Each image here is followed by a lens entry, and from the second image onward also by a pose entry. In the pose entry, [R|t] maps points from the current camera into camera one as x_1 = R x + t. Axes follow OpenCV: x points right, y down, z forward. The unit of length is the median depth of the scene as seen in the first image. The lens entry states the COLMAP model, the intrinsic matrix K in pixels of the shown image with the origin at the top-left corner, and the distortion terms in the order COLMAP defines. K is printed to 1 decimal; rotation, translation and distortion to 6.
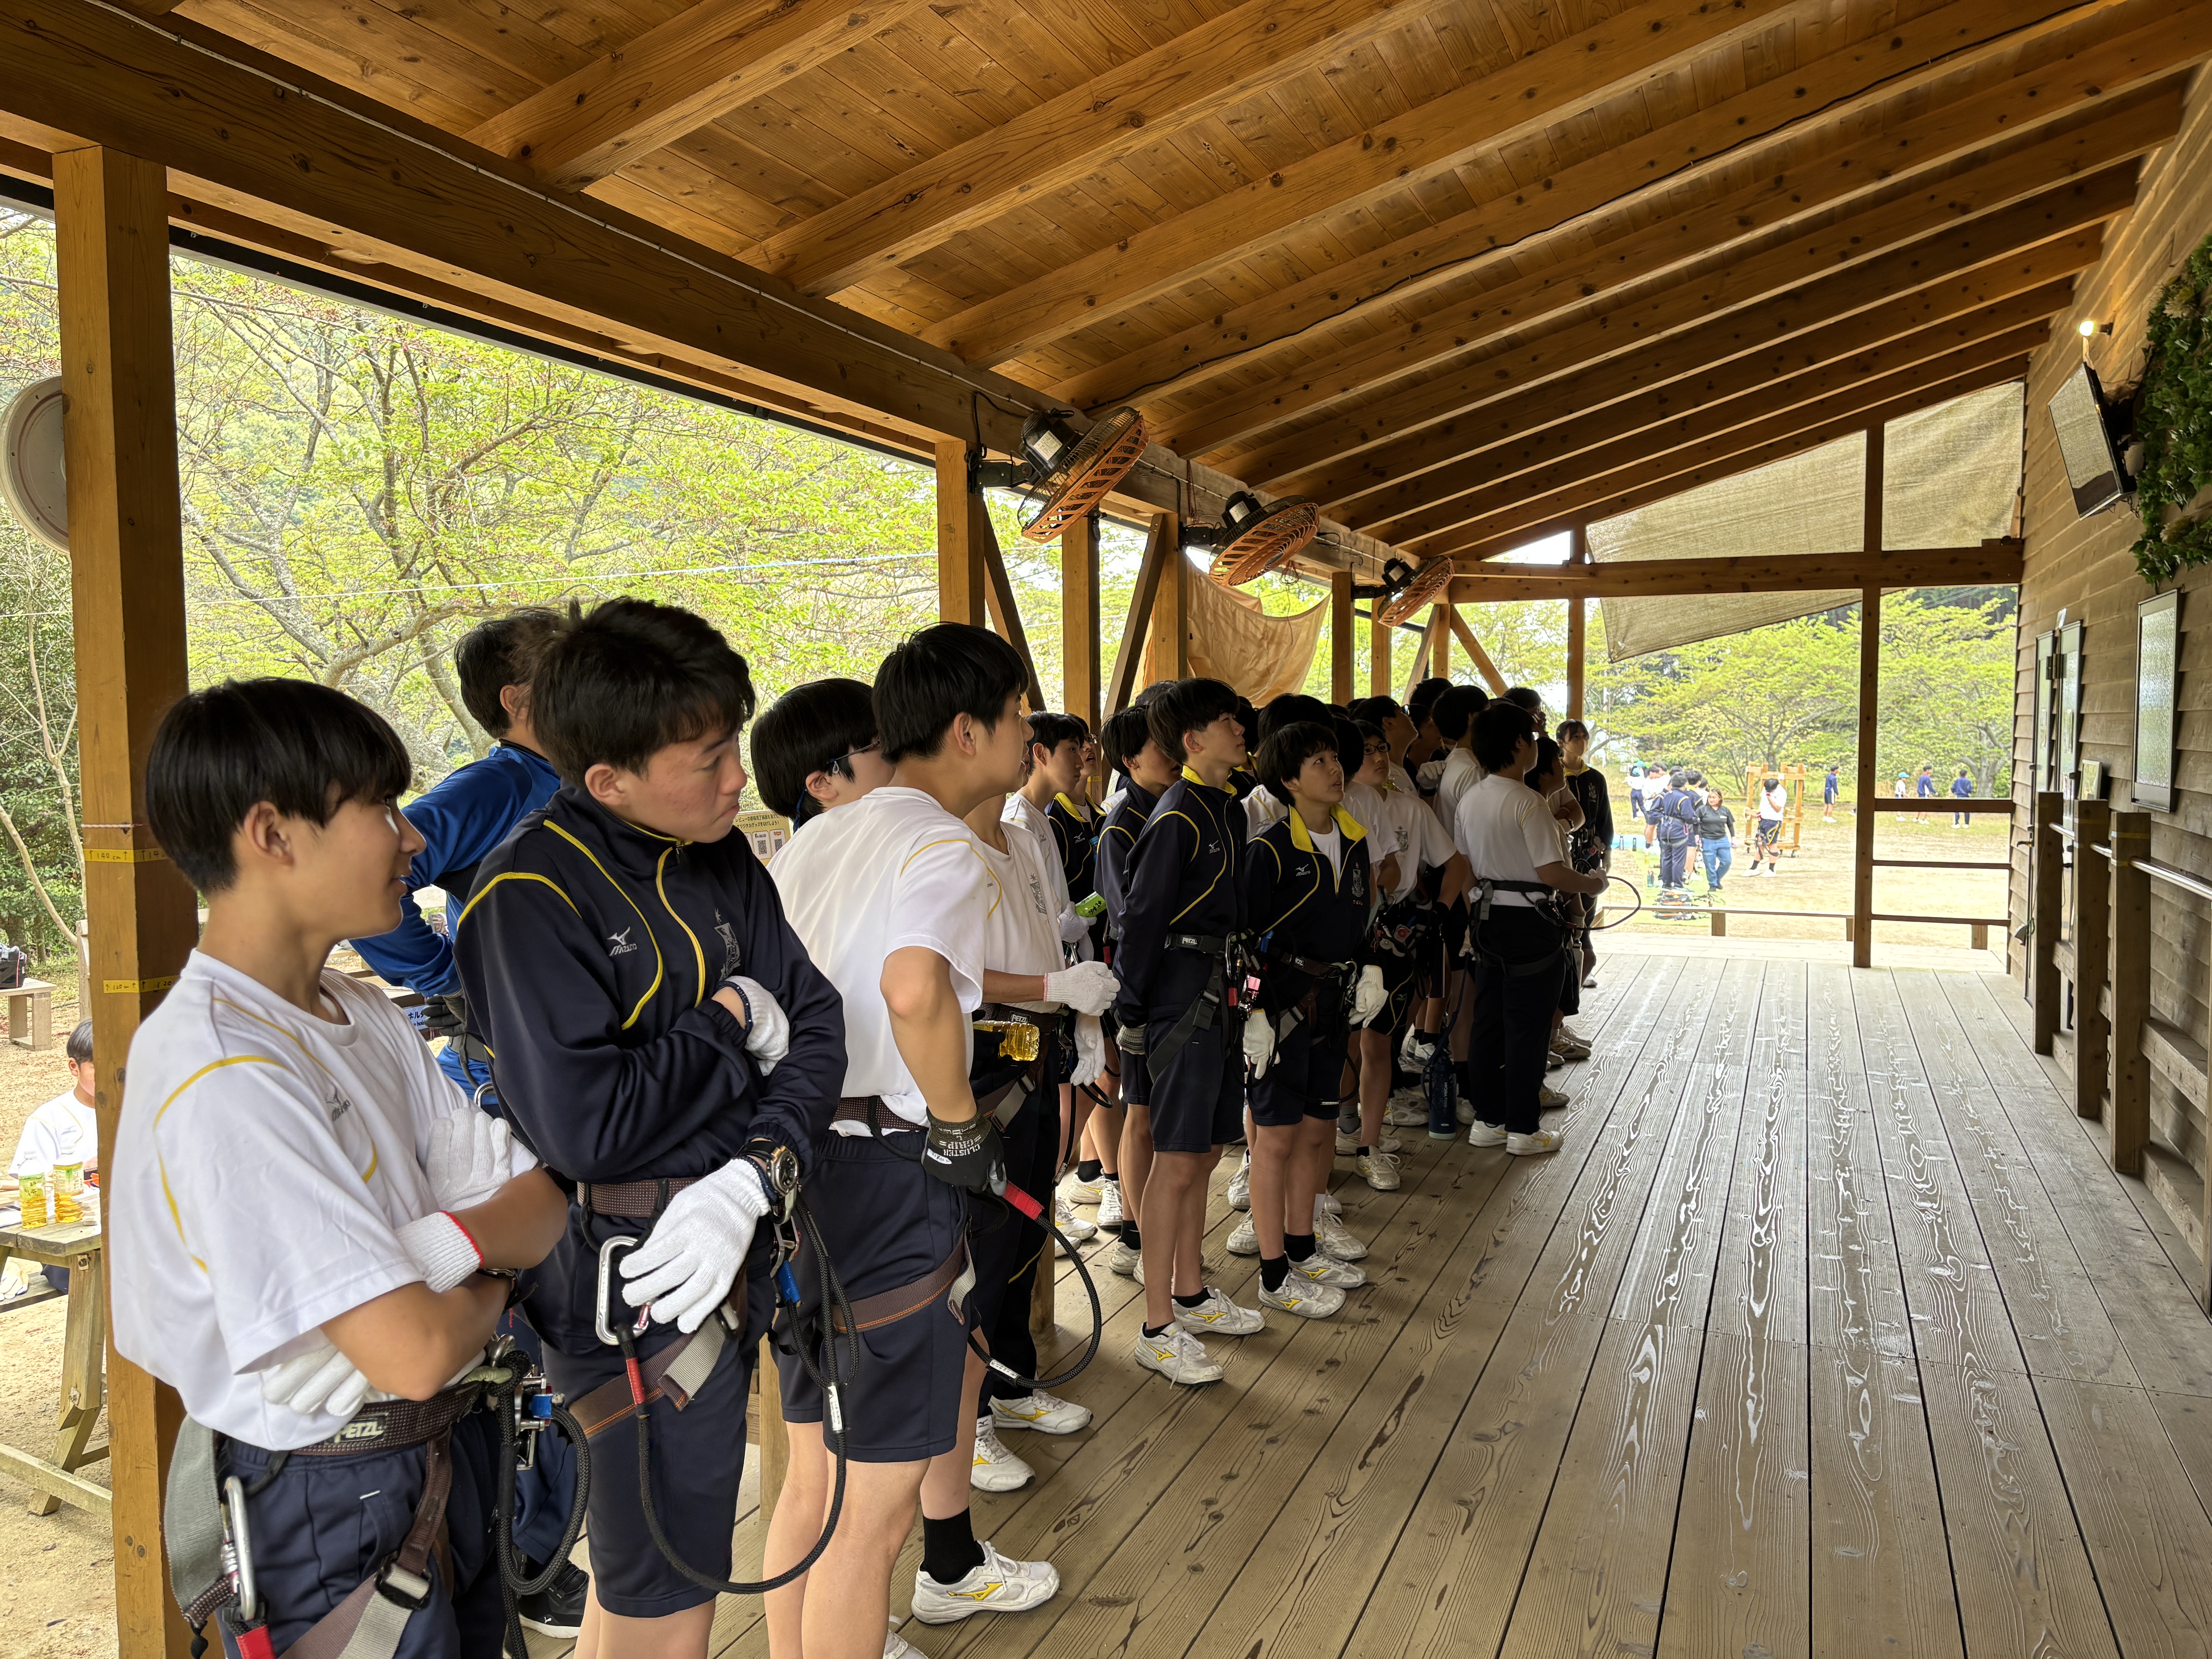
lens RADIAL K [[1672.8, 0, 1113.7], [0, 1672.8, 829.1], [0, 0, 1]] dist [0.059943, -0.043859]
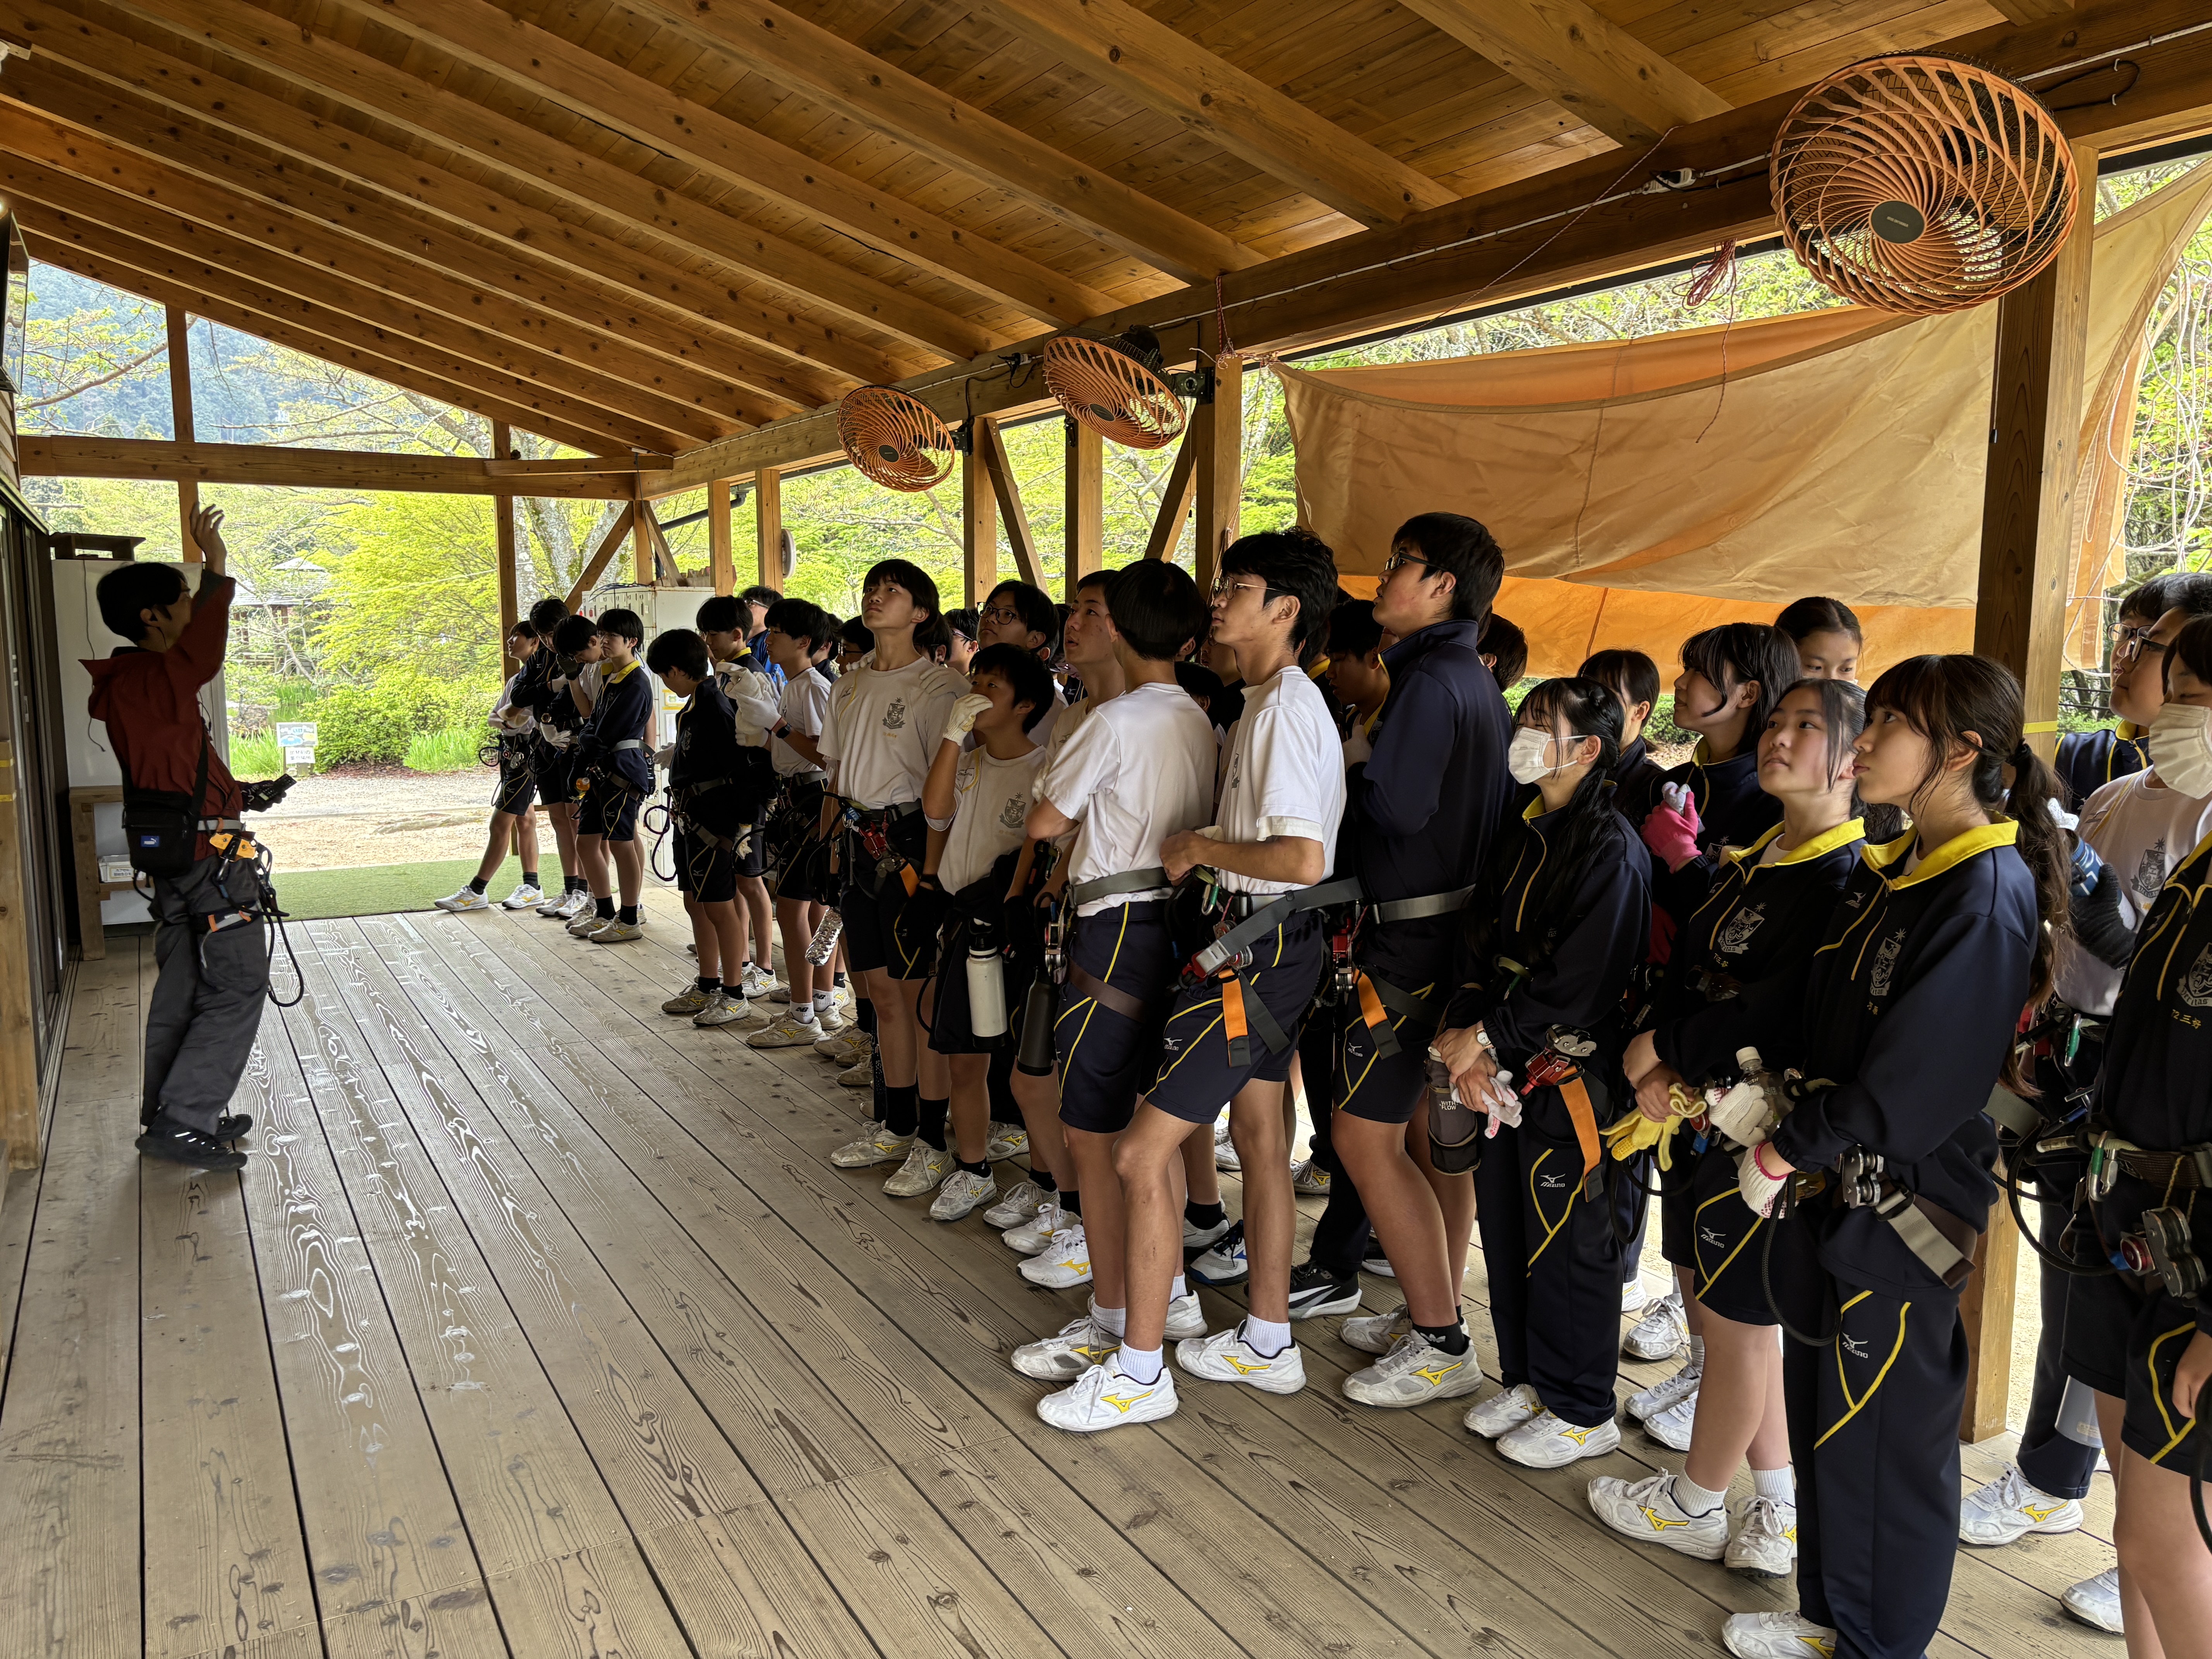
lens RADIAL K [[1672.8, 0, 1113.7], [0, 1672.8, 829.1], [0, 0, 1]] dist [0.059943, -0.043859]
pose [[-0.616490, 0.091565, -0.782020, 0.934679], [-0.048856, 0.986852, 0.154063, -0.117929], [0.785845, 0.133185, -0.603912, 1.928410]]
